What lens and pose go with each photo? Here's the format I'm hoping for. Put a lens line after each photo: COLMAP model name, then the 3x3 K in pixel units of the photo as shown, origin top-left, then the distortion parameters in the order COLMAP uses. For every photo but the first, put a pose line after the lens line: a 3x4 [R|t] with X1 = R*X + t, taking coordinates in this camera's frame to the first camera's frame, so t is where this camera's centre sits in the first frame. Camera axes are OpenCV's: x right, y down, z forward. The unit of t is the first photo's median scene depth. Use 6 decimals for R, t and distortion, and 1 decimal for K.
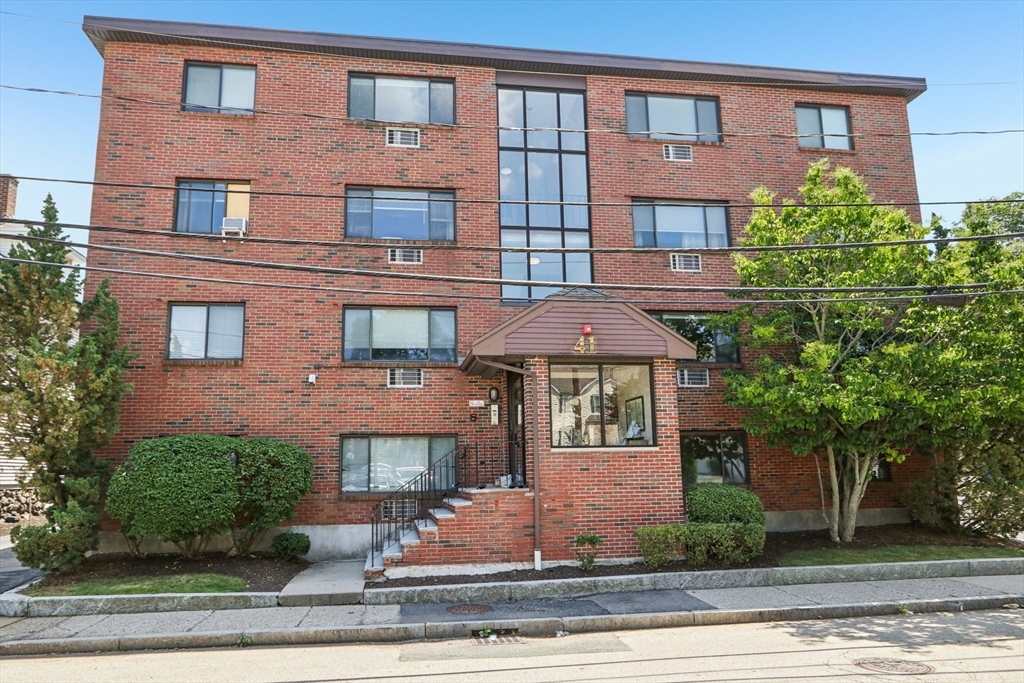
lens RADIAL K [[705.0, 0, 512.0], [0, 705.0, 341.5], [0, 0, 1]] dist [-0.005645, 0.005741]
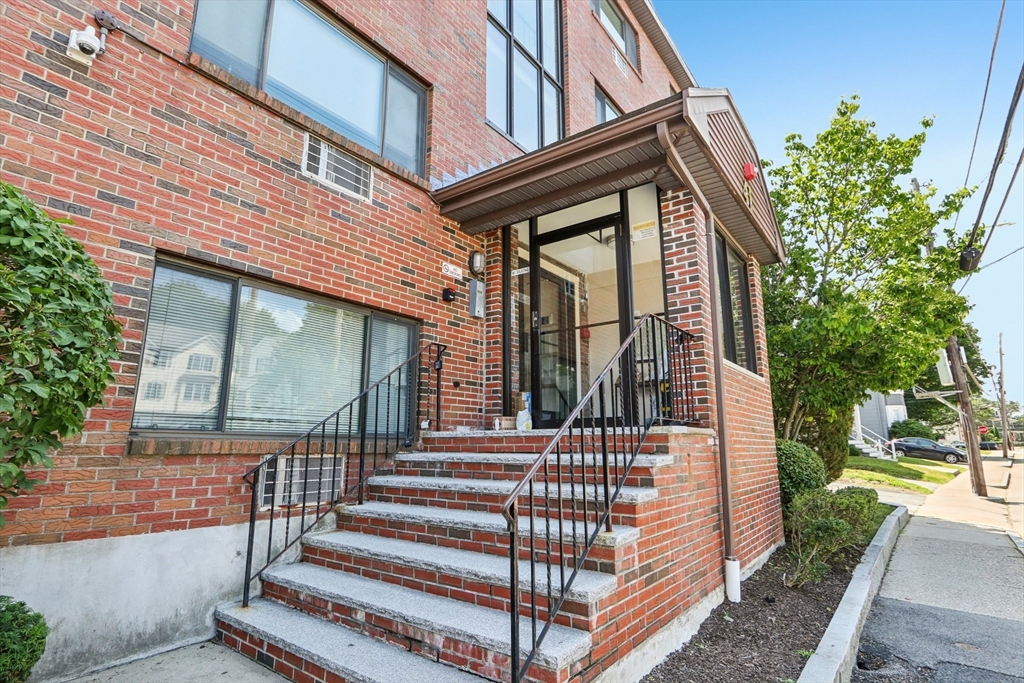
lens RADIAL K [[515.3, 0, 497.1], [0, 515.3, 335.0], [0, 0, 1]] dist [-0.002539, -0.000465]
pose [[0.739376, 0.162962, 0.653273, -0.276326], [-0.137573, 0.986363, -0.090348, 0.170310], [-0.659087, -0.023072, 0.751712, 0.717853]]
